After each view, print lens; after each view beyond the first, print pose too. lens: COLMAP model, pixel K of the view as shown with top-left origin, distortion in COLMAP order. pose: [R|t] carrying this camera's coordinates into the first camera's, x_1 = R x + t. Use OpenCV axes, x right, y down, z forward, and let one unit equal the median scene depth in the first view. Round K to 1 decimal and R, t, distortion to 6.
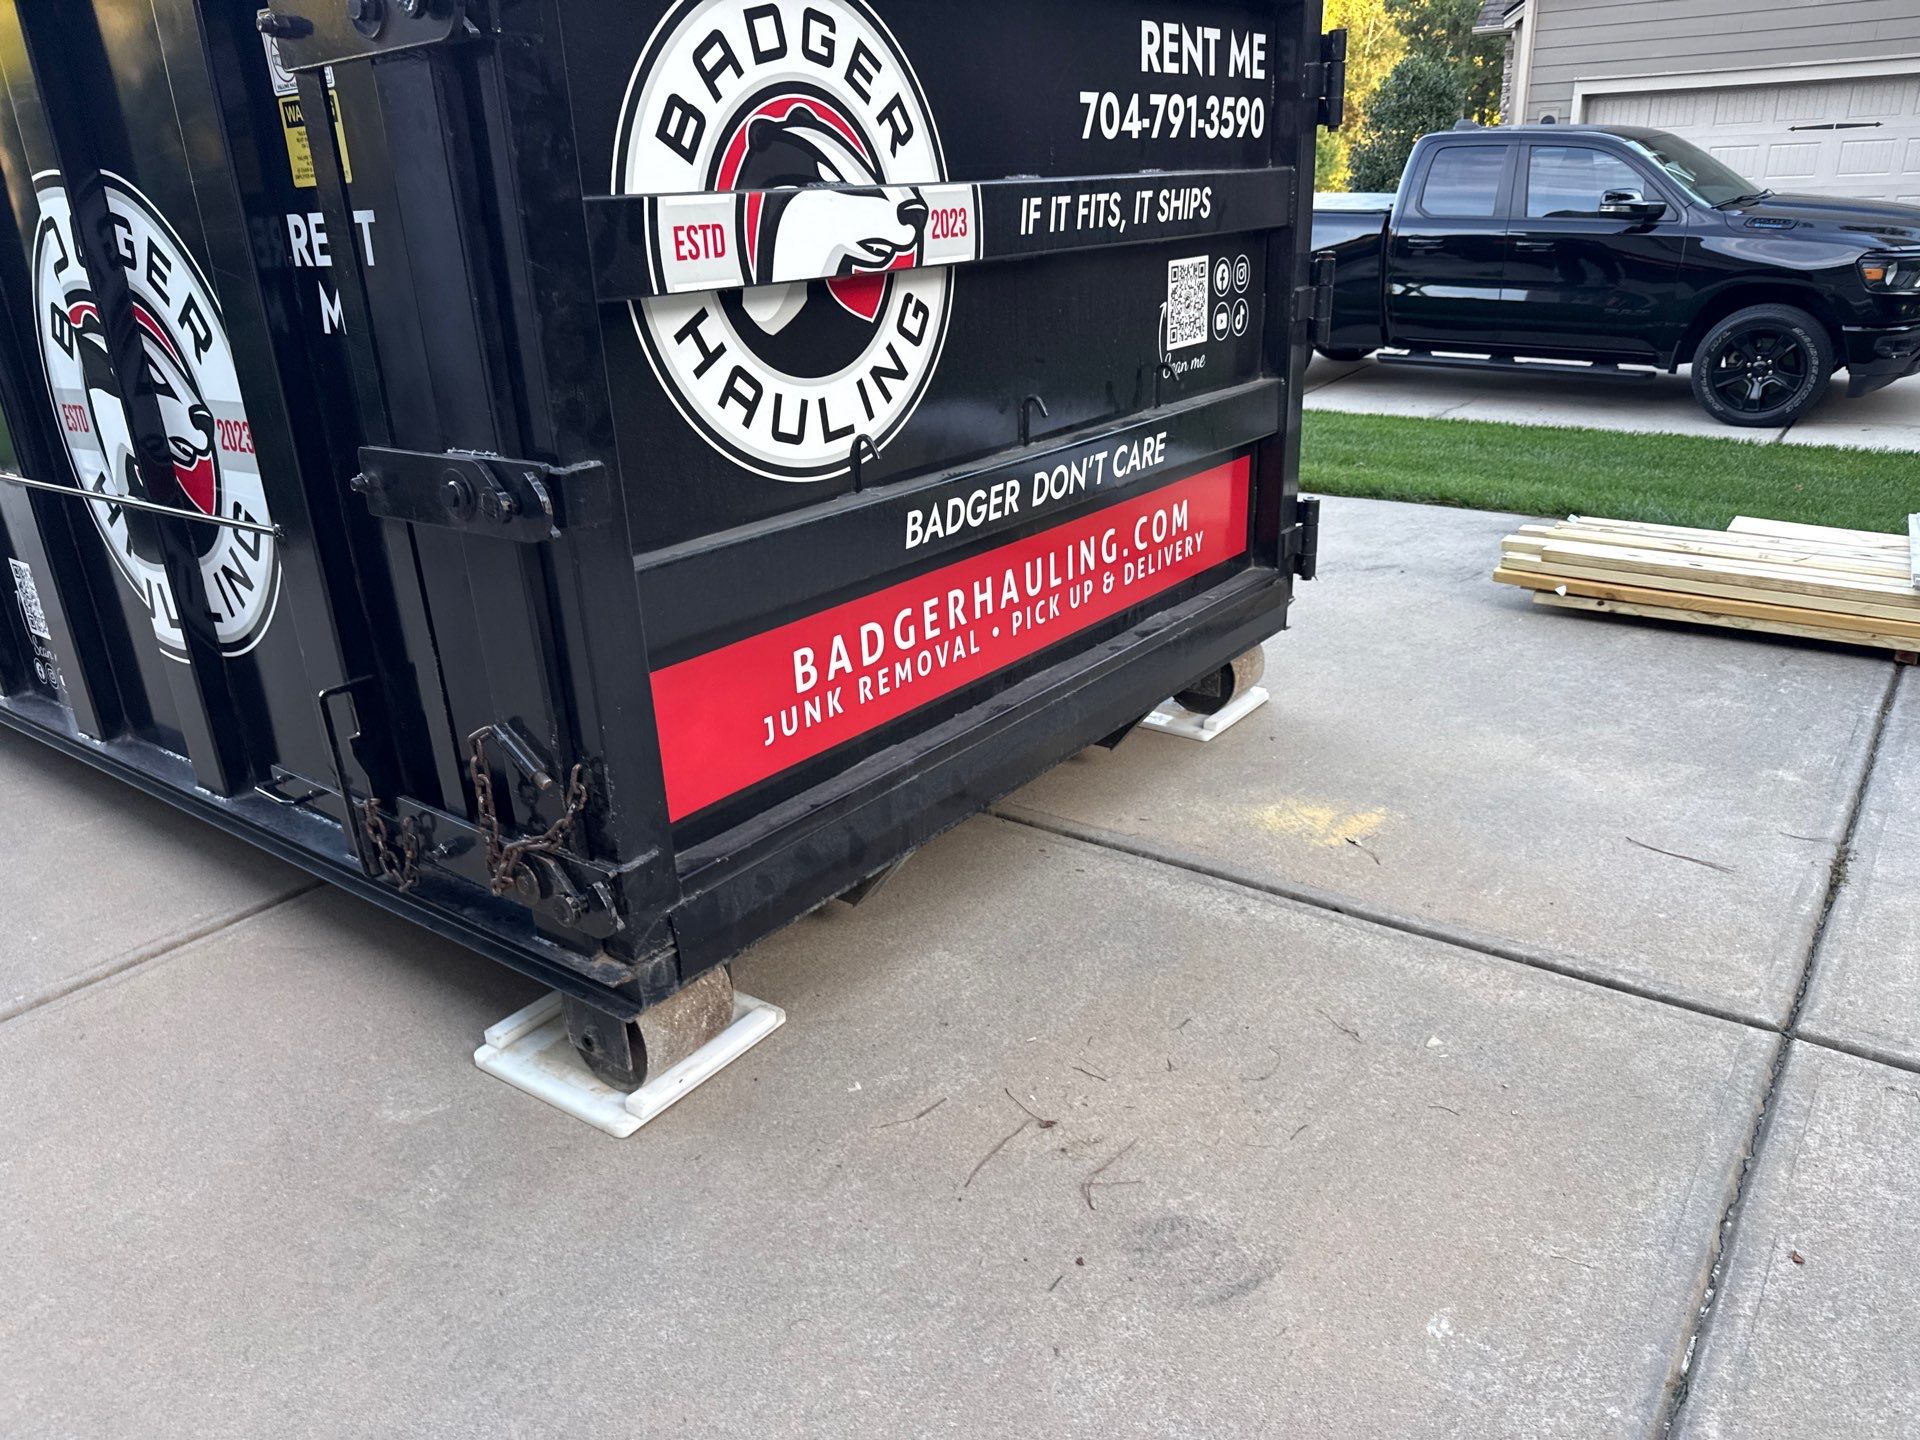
lens RADIAL K [[1392.6, 0, 981.8], [0, 1392.6, 722.8], [0, 0, 1]] dist [0.055425, -0.095242]
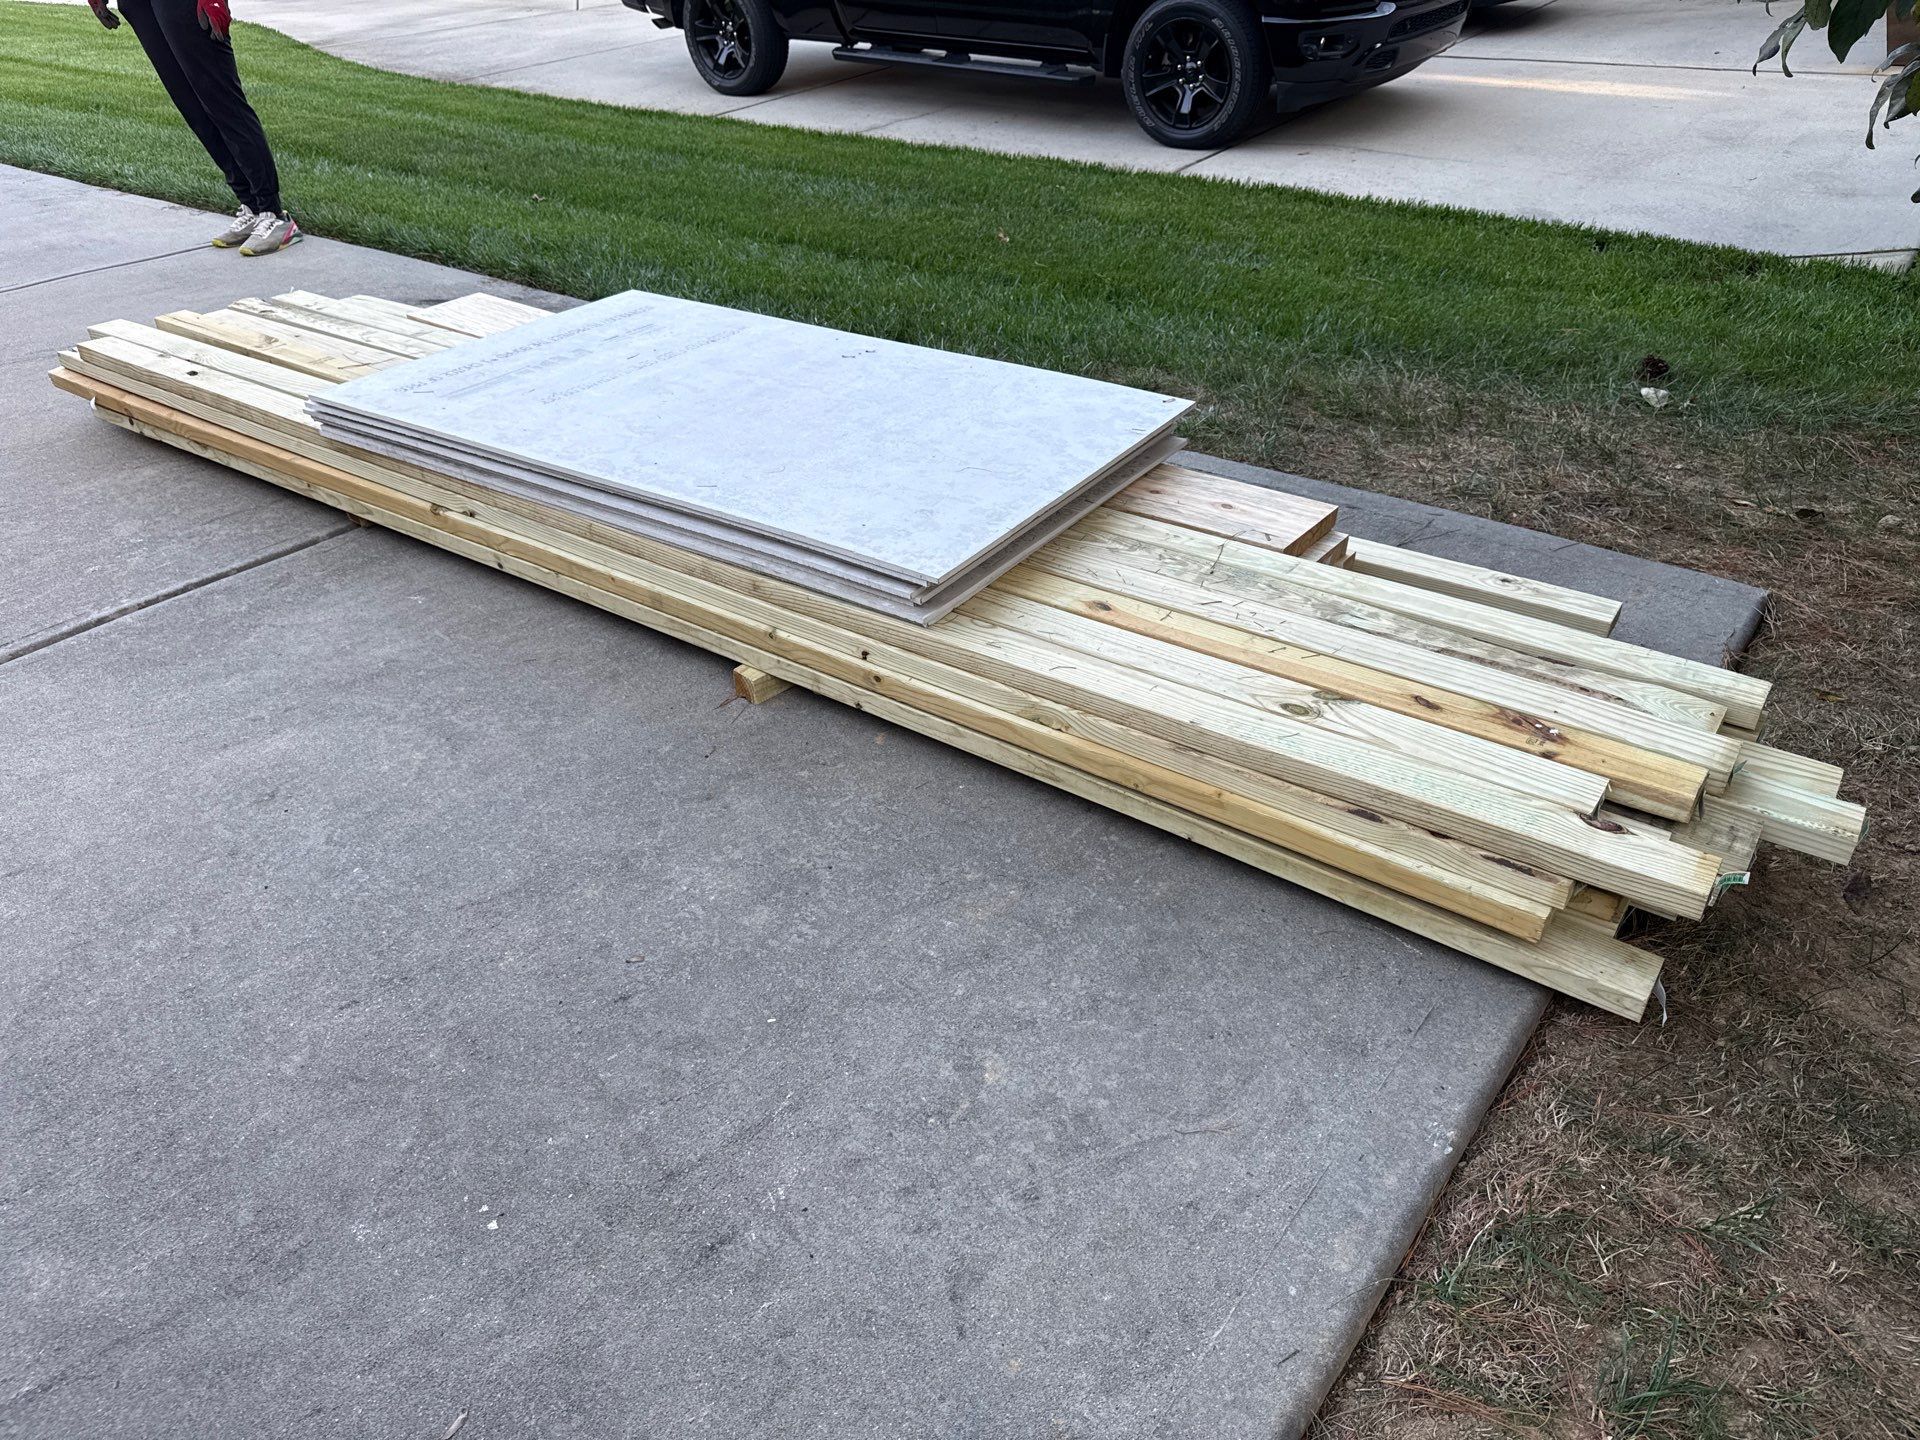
lens RADIAL K [[1392.6, 0, 981.8], [0, 1392.6, 722.8], [0, 0, 1]] dist [0.055425, -0.095242]
pose [[0.999899, 0.011098, -0.008901, 0.451006], [-0.009150, 0.980771, 0.194947, -0.039198], [0.010894, -0.194846, 0.980773, 0.122811]]
